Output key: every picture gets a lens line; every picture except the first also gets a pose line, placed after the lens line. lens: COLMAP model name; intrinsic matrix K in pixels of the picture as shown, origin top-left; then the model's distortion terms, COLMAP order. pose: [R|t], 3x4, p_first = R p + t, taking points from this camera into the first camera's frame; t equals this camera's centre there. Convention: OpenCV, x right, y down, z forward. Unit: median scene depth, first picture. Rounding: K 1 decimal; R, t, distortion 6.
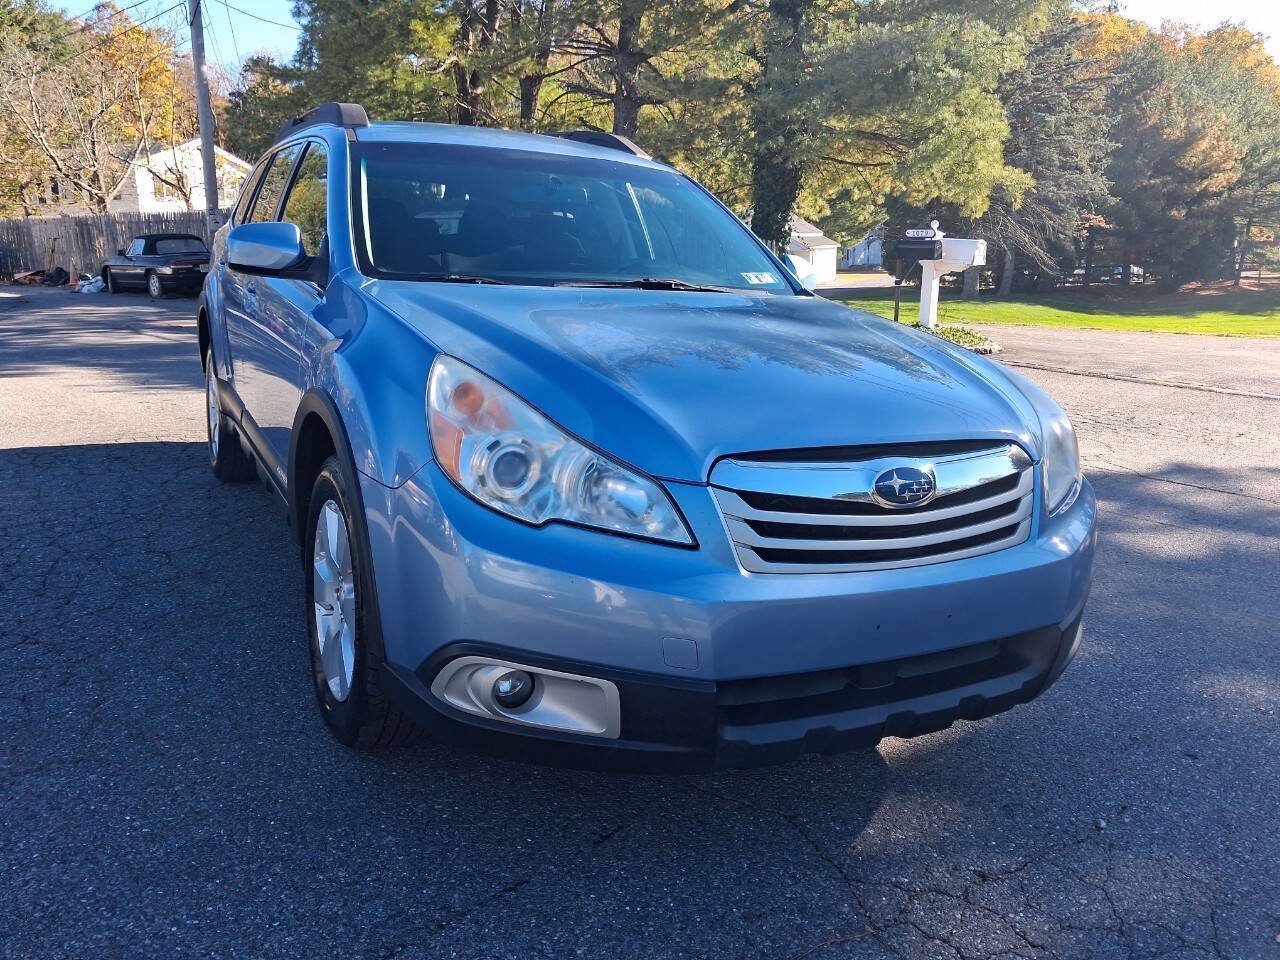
lens RADIAL K [[1017.5, 0, 641.8], [0, 1017.5, 469.6], [0, 0, 1]] dist [0.004272, -0.008268]
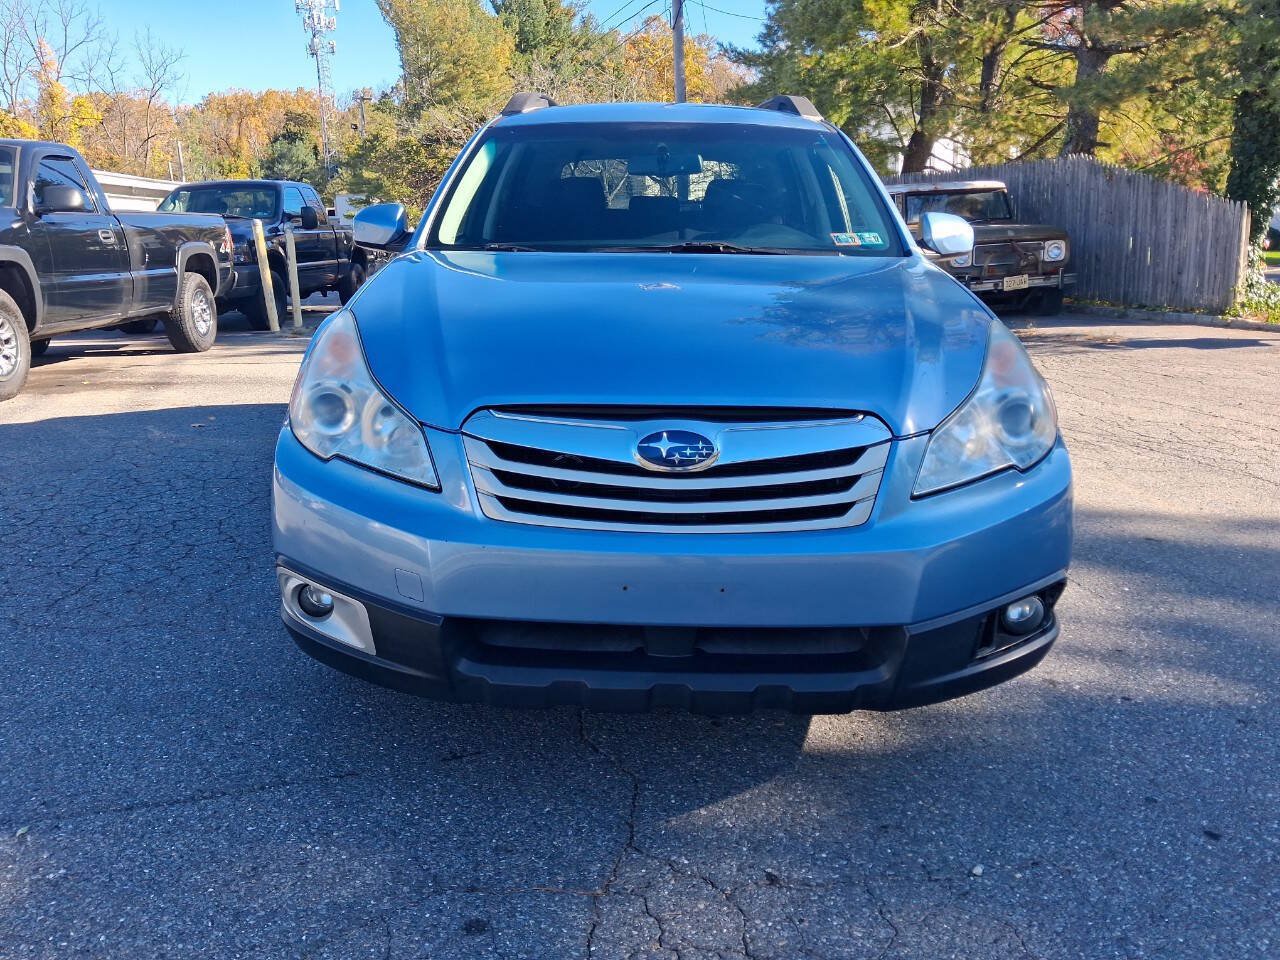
lens RADIAL K [[1017.5, 0, 634.5], [0, 1017.5, 488.4], [0, 0, 1]] dist [0.004272, -0.008268]
pose [[0.880394, 0.080611, -0.467341, 0.409563], [-0.064784, 0.996652, 0.049870, 0.004528], [0.469797, -0.013629, 0.882669, 0.085941]]
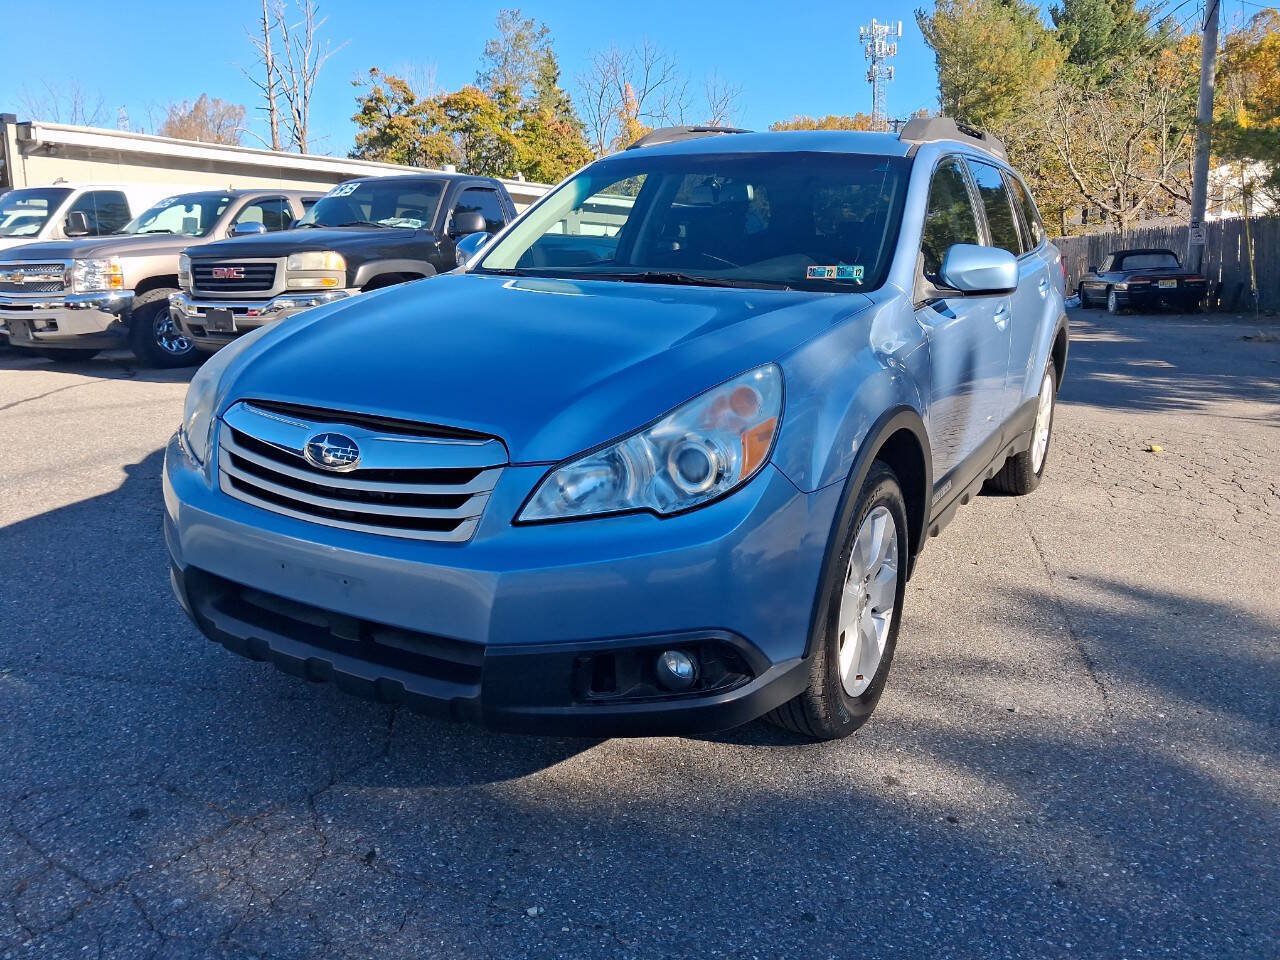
lens RADIAL K [[1017.5, 0, 619.0], [0, 1017.5, 483.9], [0, 0, 1]] dist [0.004272, -0.008268]
pose [[0.533277, 0.162756, -0.830136, 0.803816], [-0.167170, 0.982241, 0.085188, -0.056139], [0.829259, 0.093345, 0.551014, 0.403490]]
